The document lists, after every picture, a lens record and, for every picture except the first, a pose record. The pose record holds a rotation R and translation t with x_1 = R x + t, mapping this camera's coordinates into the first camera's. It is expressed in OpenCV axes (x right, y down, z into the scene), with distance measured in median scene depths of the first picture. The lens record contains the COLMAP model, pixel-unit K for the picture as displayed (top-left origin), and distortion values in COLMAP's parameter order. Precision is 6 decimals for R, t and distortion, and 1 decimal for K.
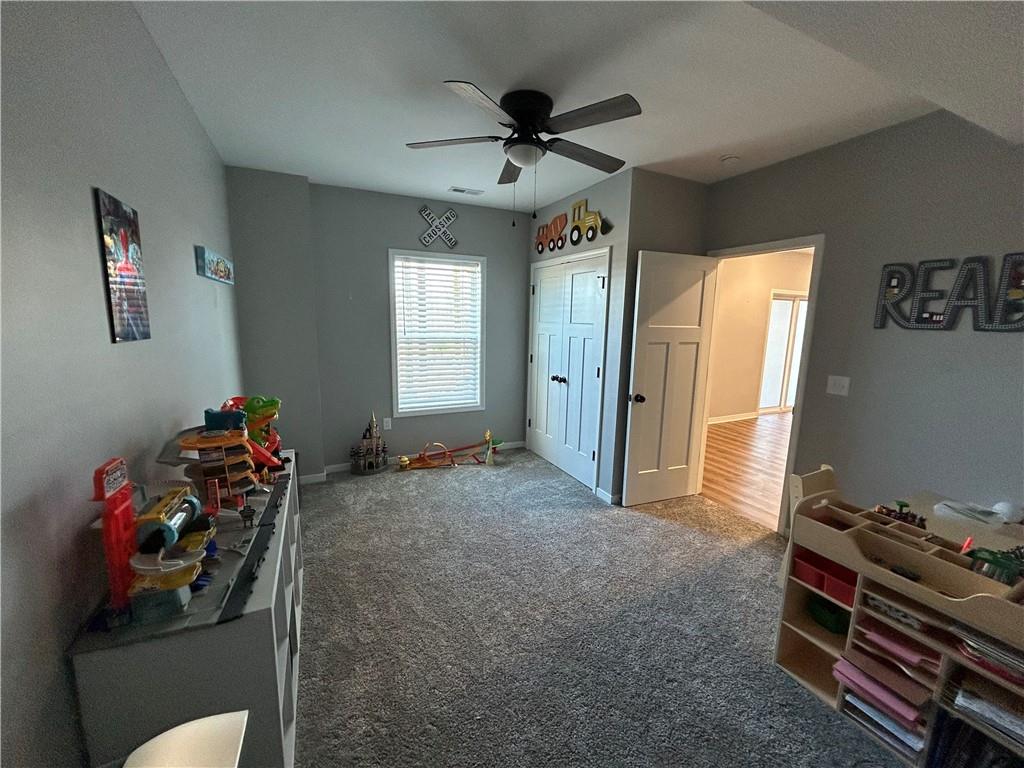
lens RADIAL K [[411.7, 0, 514.6], [0, 411.7, 385.3], [0, 0, 1]] dist [-0.004399, 0.001368]
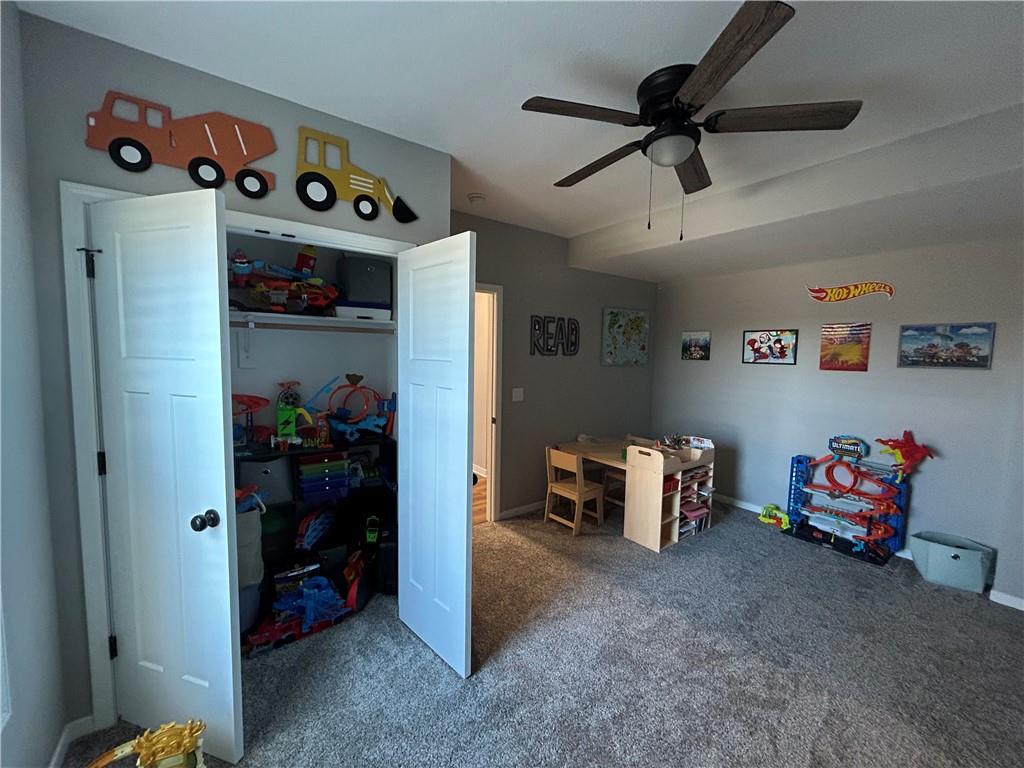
lens RADIAL K [[411.7, 0, 510.9], [0, 411.7, 384.1], [0, 0, 1]] dist [-0.004399, 0.001368]
pose [[-0.177686, -0.098461, 0.979149, -0.679398], [0.137669, 0.982711, 0.123802, -0.240765], [-0.974410, 0.156796, -0.161059, 1.381659]]
